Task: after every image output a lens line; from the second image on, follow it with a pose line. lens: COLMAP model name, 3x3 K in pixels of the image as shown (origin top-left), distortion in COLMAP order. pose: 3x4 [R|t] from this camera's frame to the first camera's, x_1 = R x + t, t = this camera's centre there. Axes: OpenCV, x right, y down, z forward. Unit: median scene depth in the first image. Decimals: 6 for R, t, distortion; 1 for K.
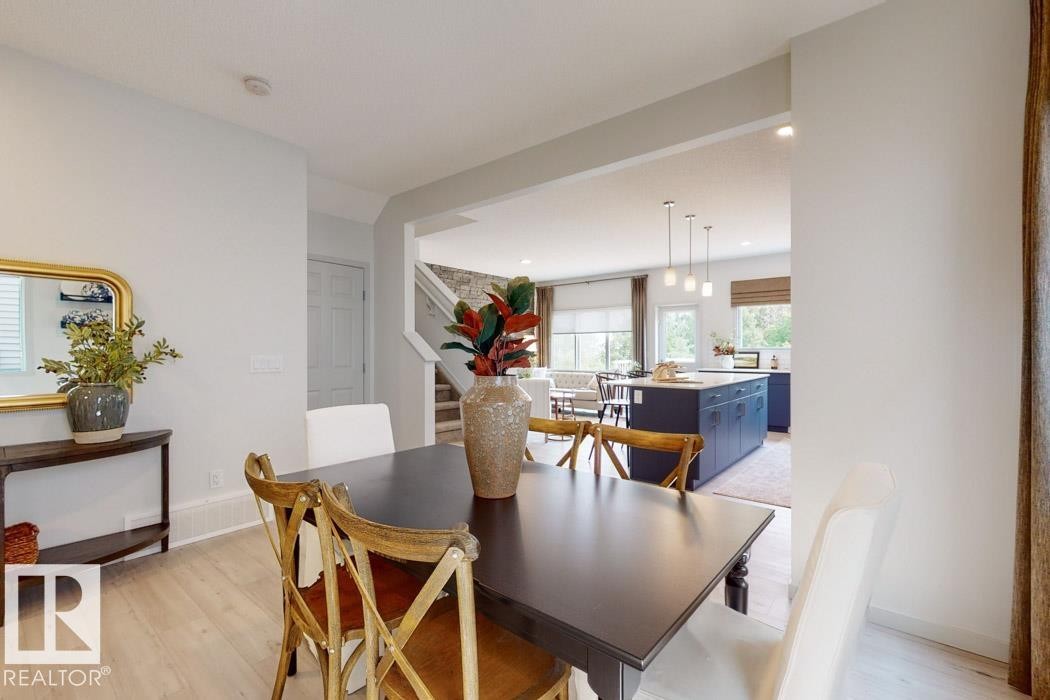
lens RADIAL K [[454.3, 0, 526.8], [0, 454.3, 350.3], [0, 0, 1]] dist [0.000150, -0.000184]
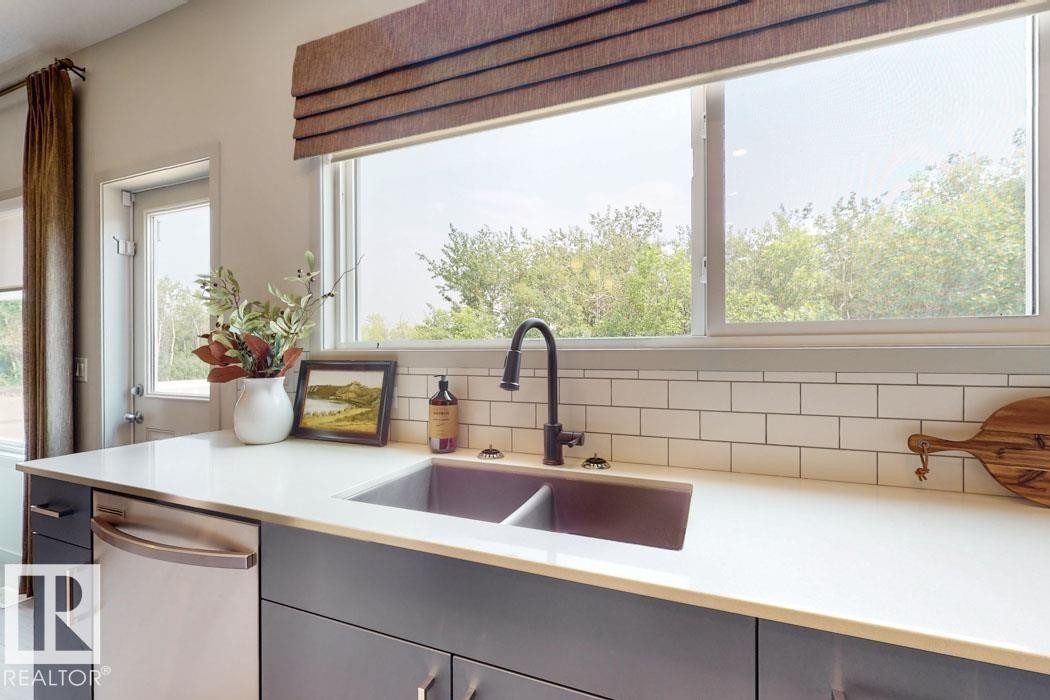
lens RADIAL K [[454.3, 0, 527.1], [0, 454.3, 351.5], [0, 0, 1]] dist [0.000150, -0.000184]
pose [[0.954432, -0.002681, 0.298417, 0.496861], [0.002564, 0.999996, 0.000783, -0.000920], [-0.298418, 0.000018, 0.954435, 0.763730]]
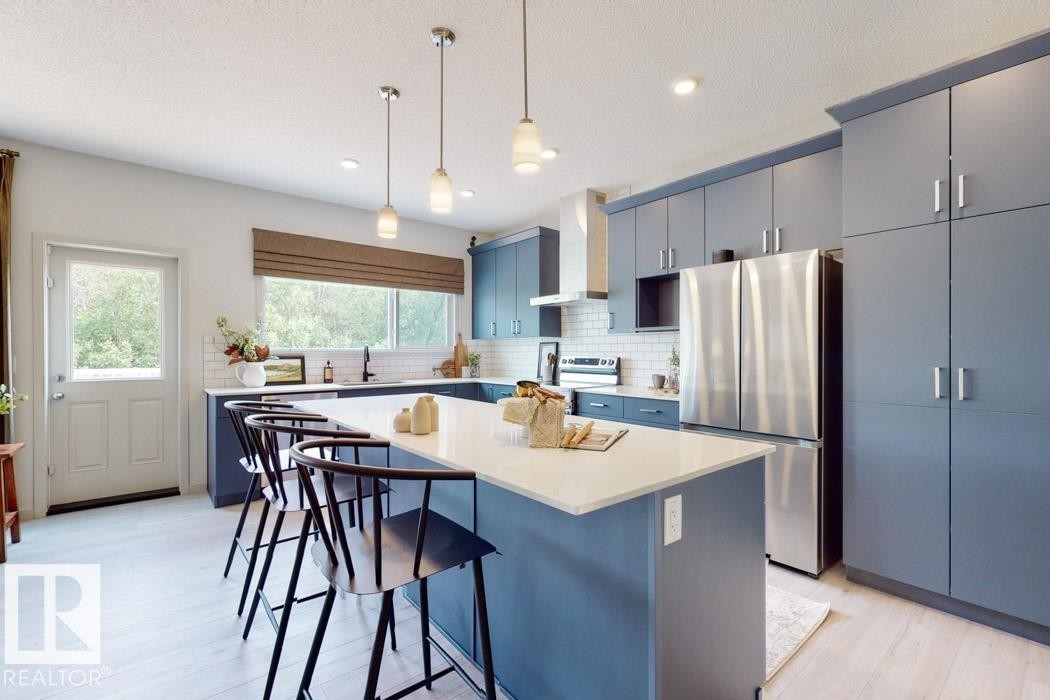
lens RADIAL K [[454.3, 0, 525.4], [0, 454.3, 351.0], [0, 0, 1]] dist [0.000150, -0.000184]
pose [[0.186923, 0.000253, 0.982375, -0.029650], [0.000984, 0.999999, -0.000445, -0.001940], [-0.982374, 0.001050, 0.186922, 0.581103]]
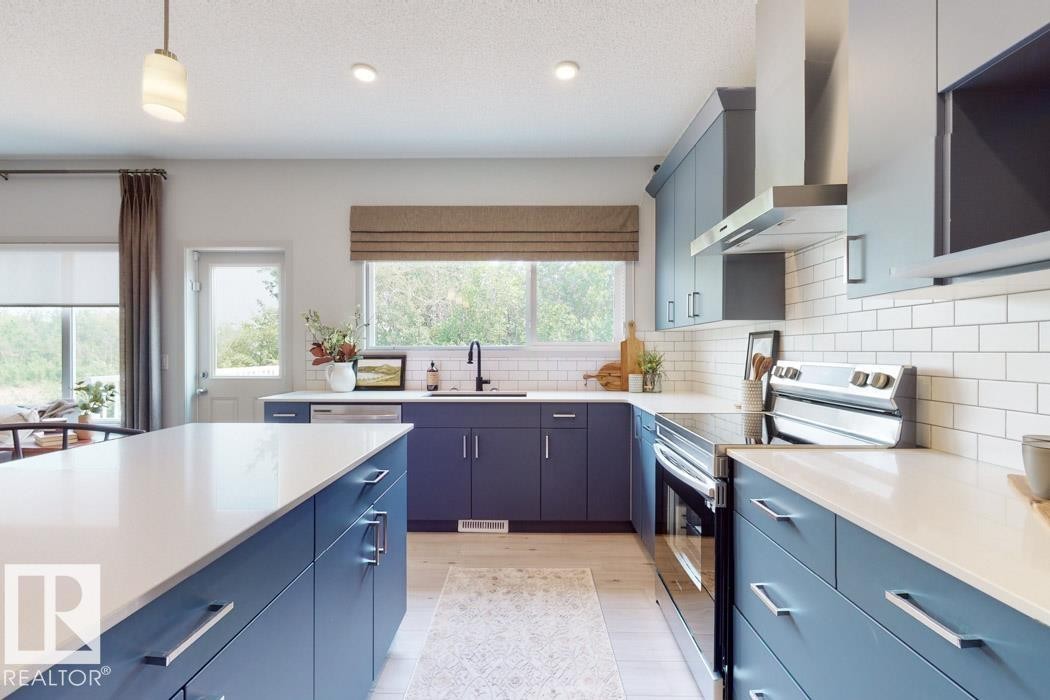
lens RADIAL K [[454.3, 0, 526.9], [0, 454.3, 352.4], [0, 0, 1]] dist [0.000150, -0.000184]
pose [[0.774329, -0.003204, 0.632775, 0.296320], [-0.000003, 0.999987, 0.005067, -0.001690], [-0.632783, -0.003925, 0.774319, 0.525753]]
